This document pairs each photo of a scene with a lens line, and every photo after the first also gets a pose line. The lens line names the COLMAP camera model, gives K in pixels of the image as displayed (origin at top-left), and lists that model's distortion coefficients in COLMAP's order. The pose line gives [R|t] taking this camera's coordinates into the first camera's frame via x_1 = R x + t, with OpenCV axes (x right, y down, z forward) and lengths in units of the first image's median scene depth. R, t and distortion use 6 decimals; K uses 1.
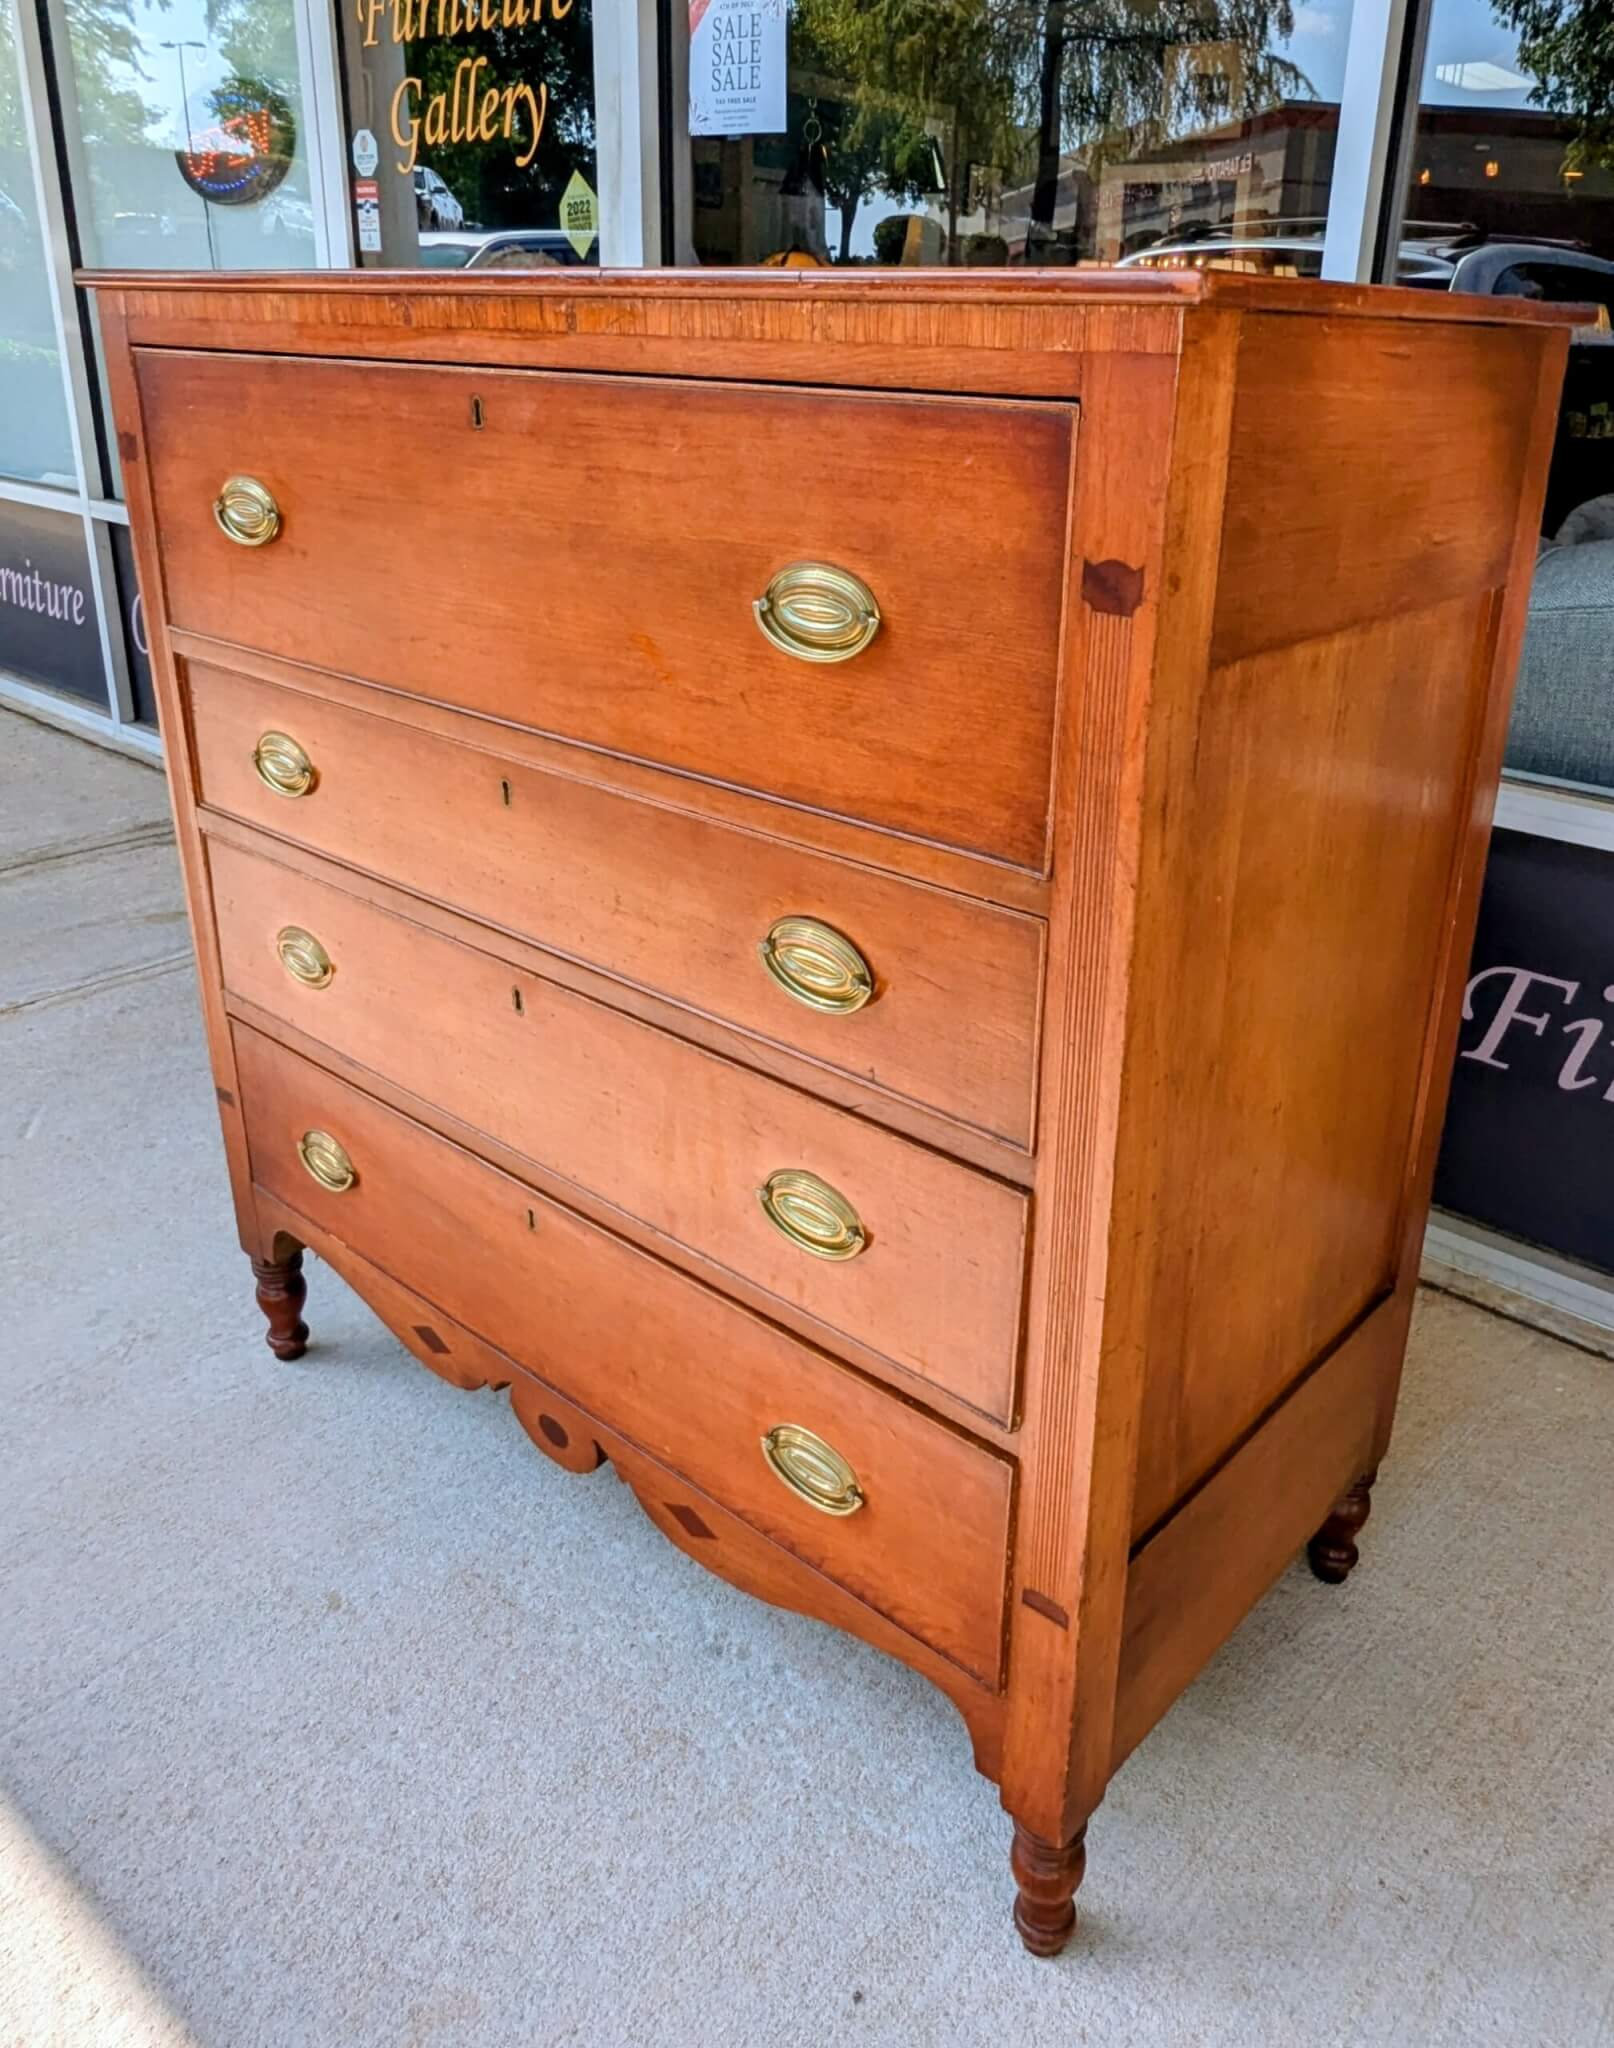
lens RADIAL K [[1551.7, 0, 932.4], [0, 1551.7, 932.6], [0, 0, 1]] dist [-0.003429, 0.016672]
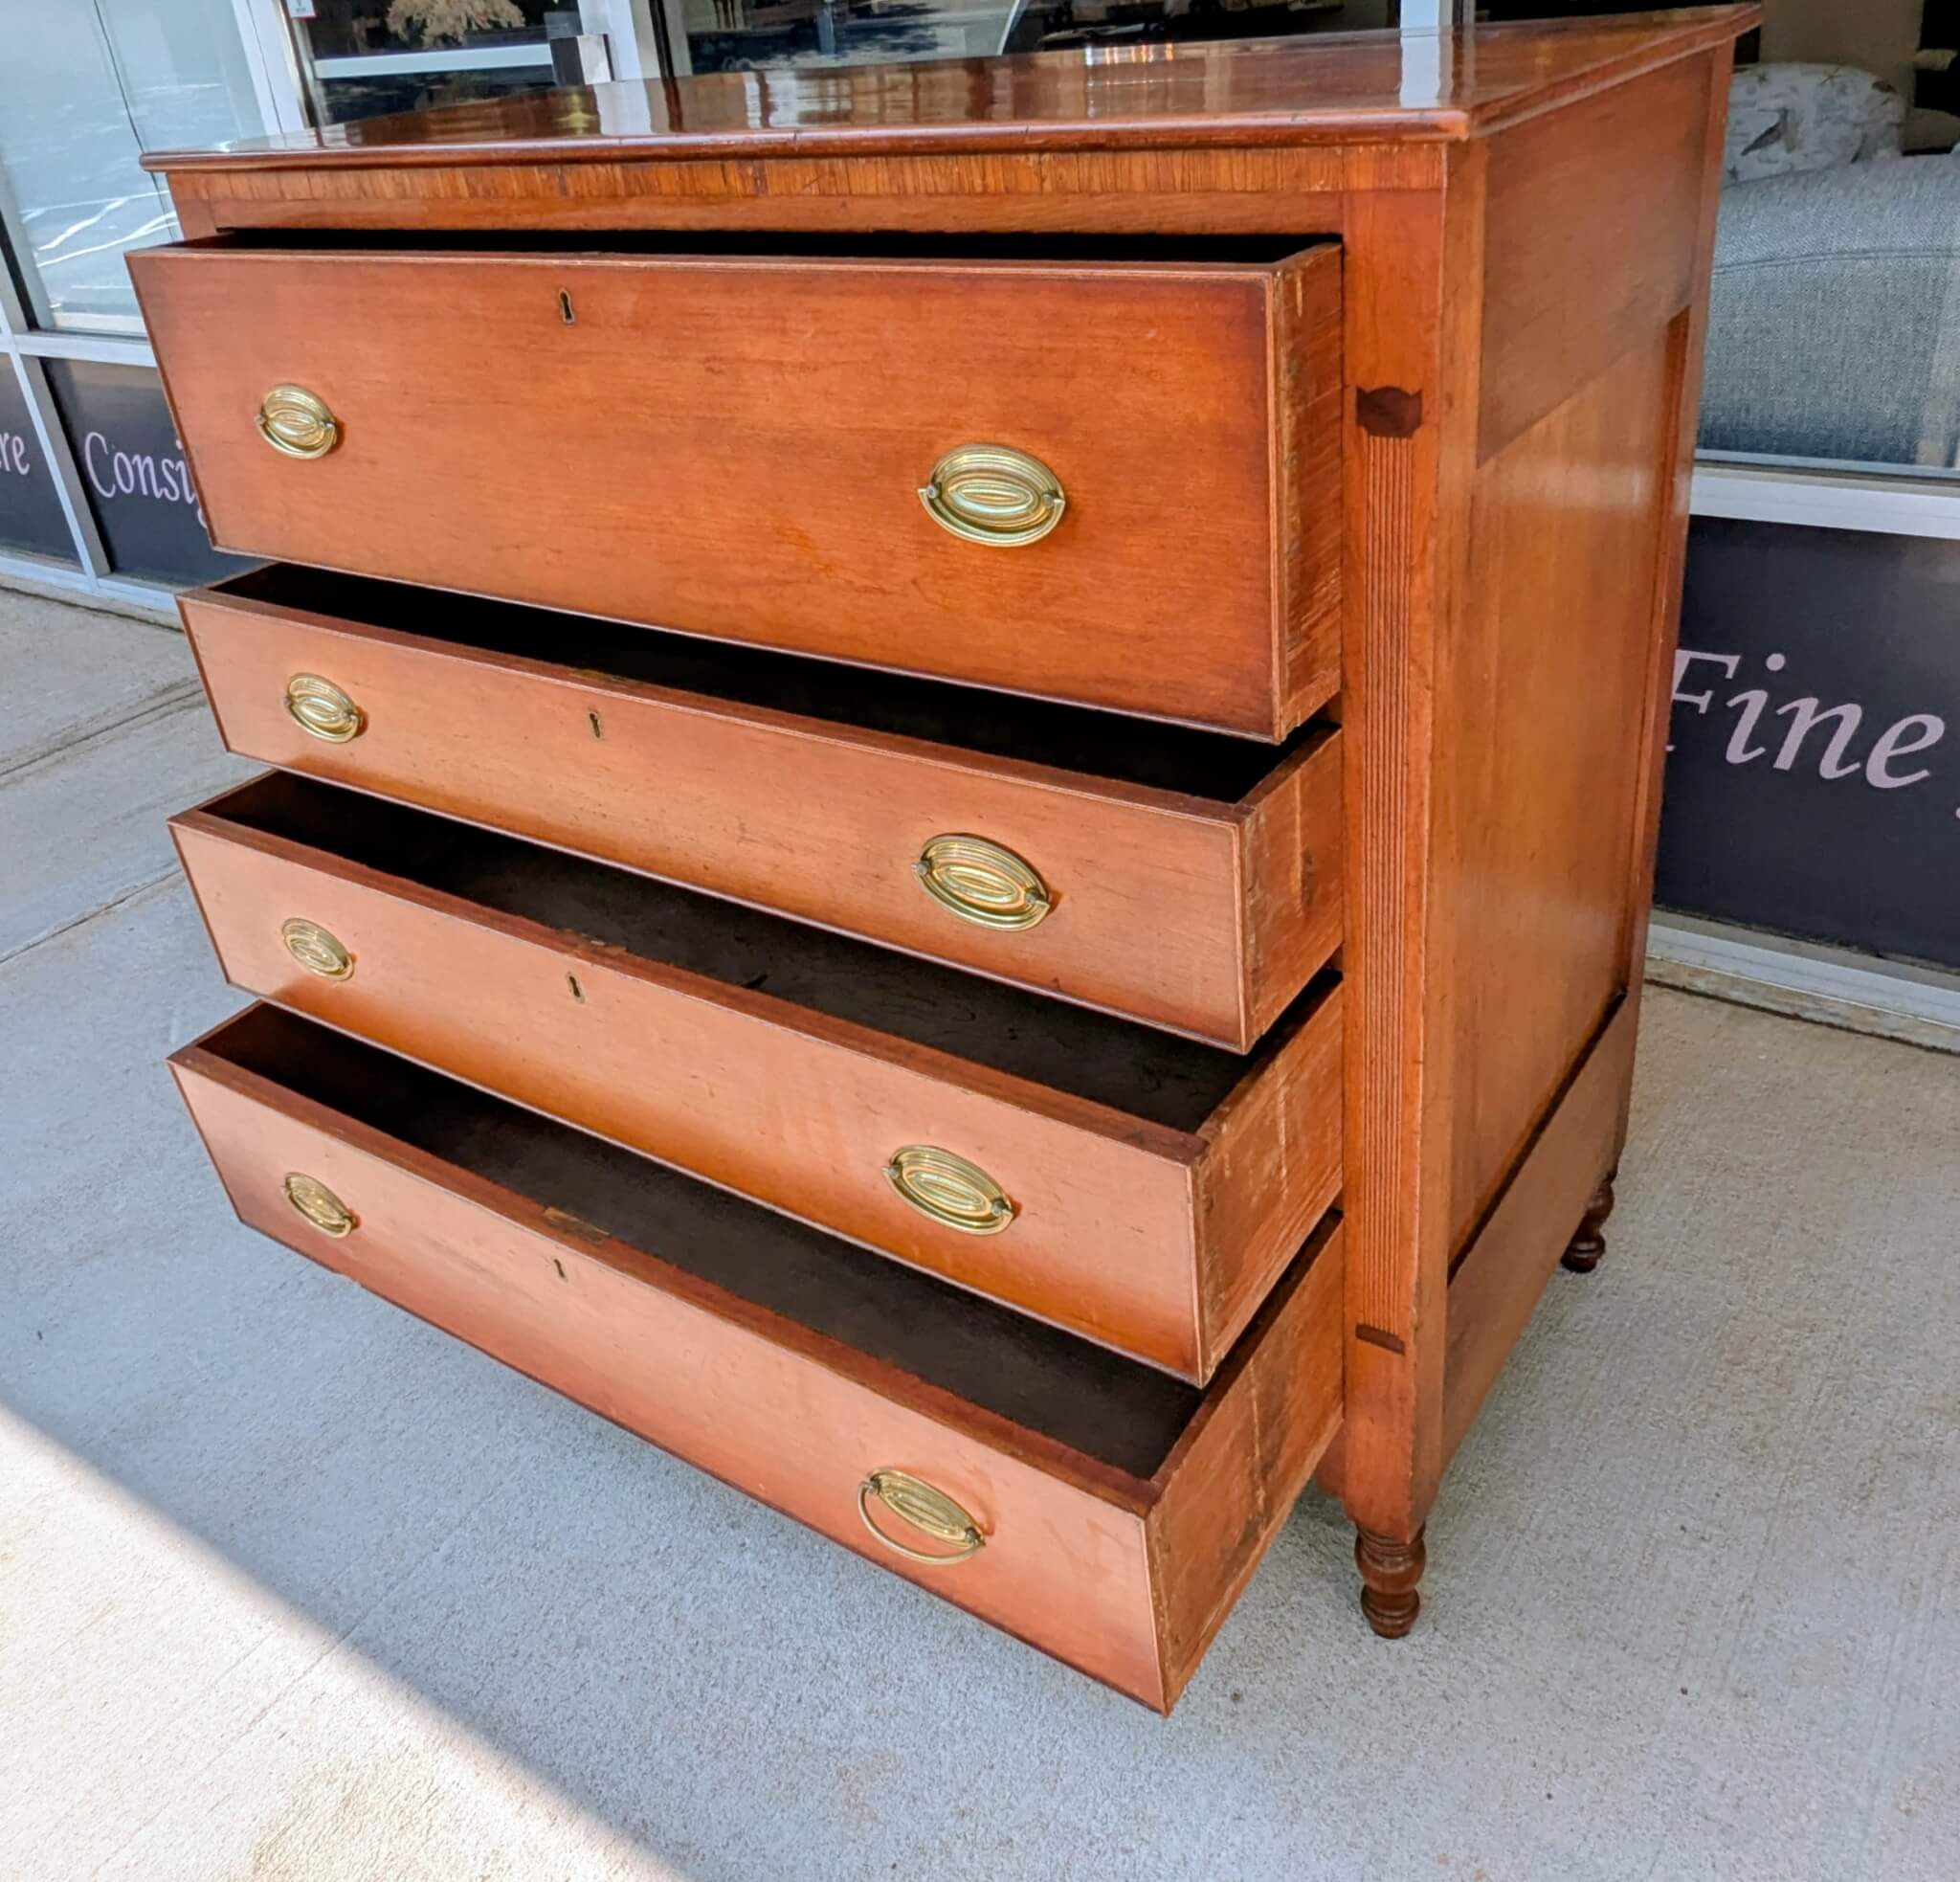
lens RADIAL K [[1696.7, 0, 1002.8], [0, 1696.7, 857.1], [0, 0, 1]] dist [0.010393, 0.000991]
pose [[0.988505, -0.149737, 0.020888, -0.143257], [0.145987, 0.981275, 0.125644, -0.073876], [-0.039310, -0.121150, 0.991856, -0.114223]]
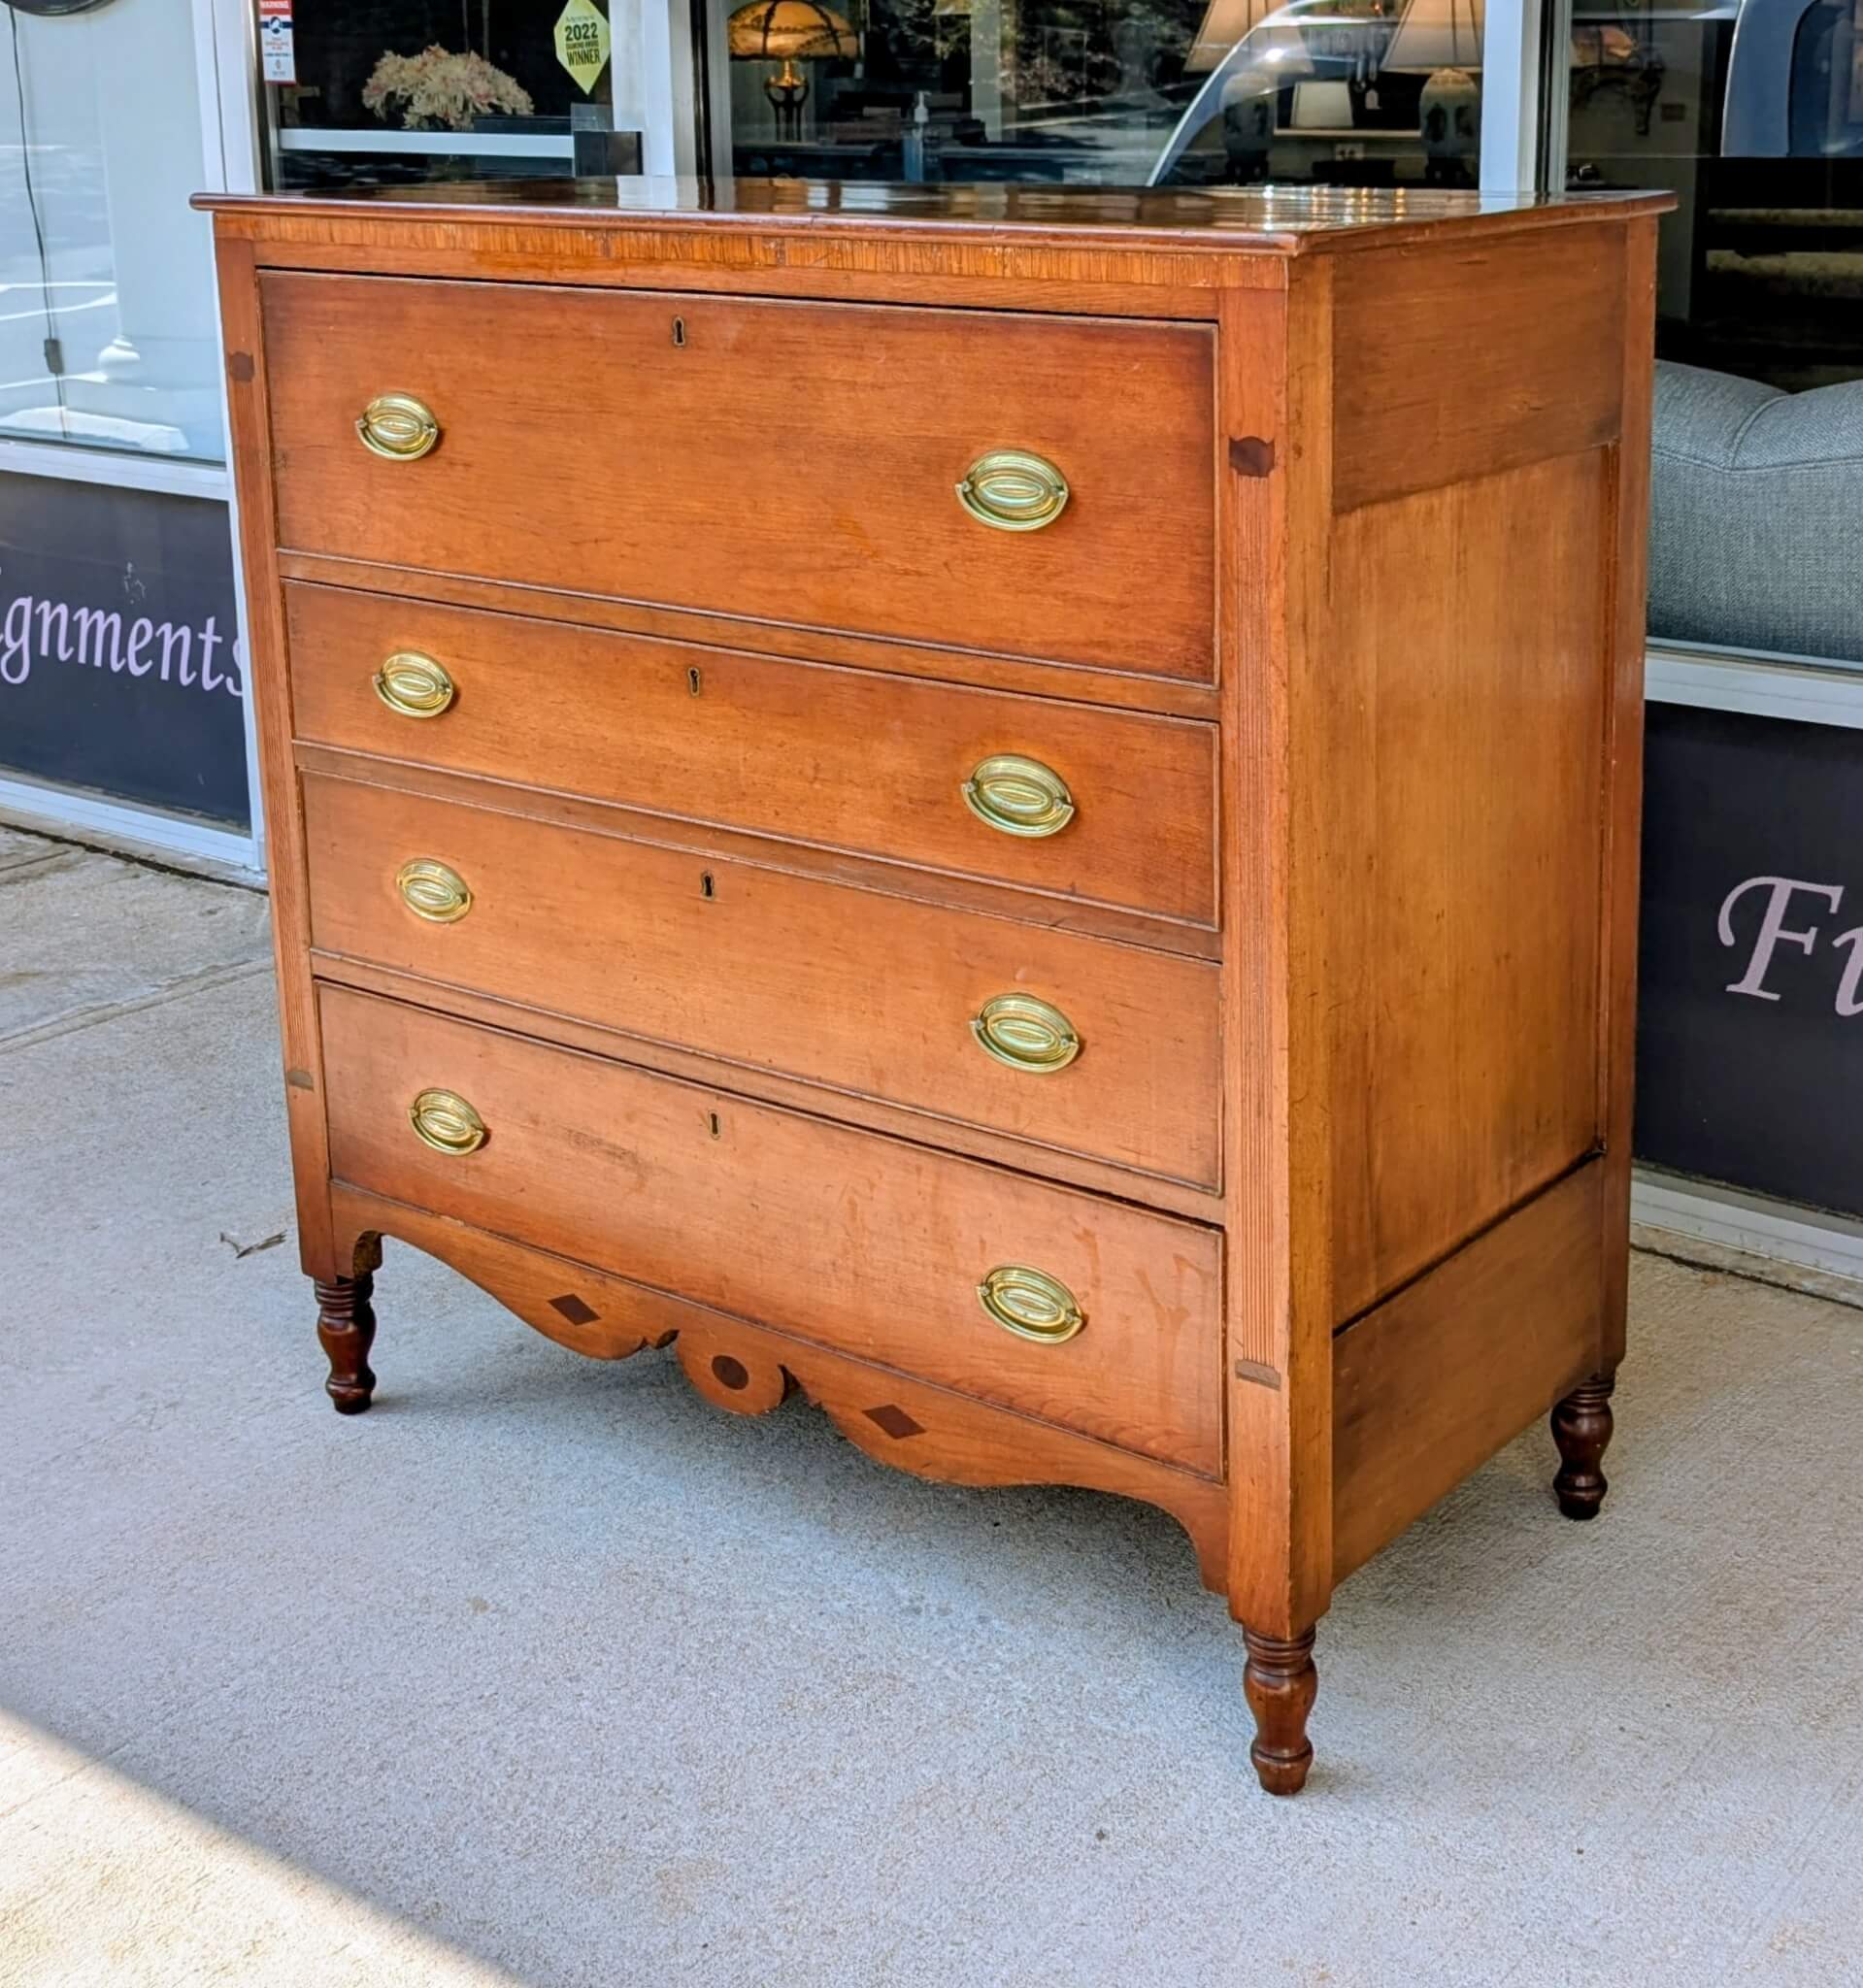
lens RADIAL K [[2855.2, 0, 1131.5], [0, 2855.2, 740.3], [0, 0, 1]] dist [0.142823, -0.131474]
pose [[0.997616, -0.052292, 0.045041, -0.073952], [0.057845, 0.989505, -0.132418, 0.226787], [-0.037644, 0.134708, 0.990170, -0.934827]]
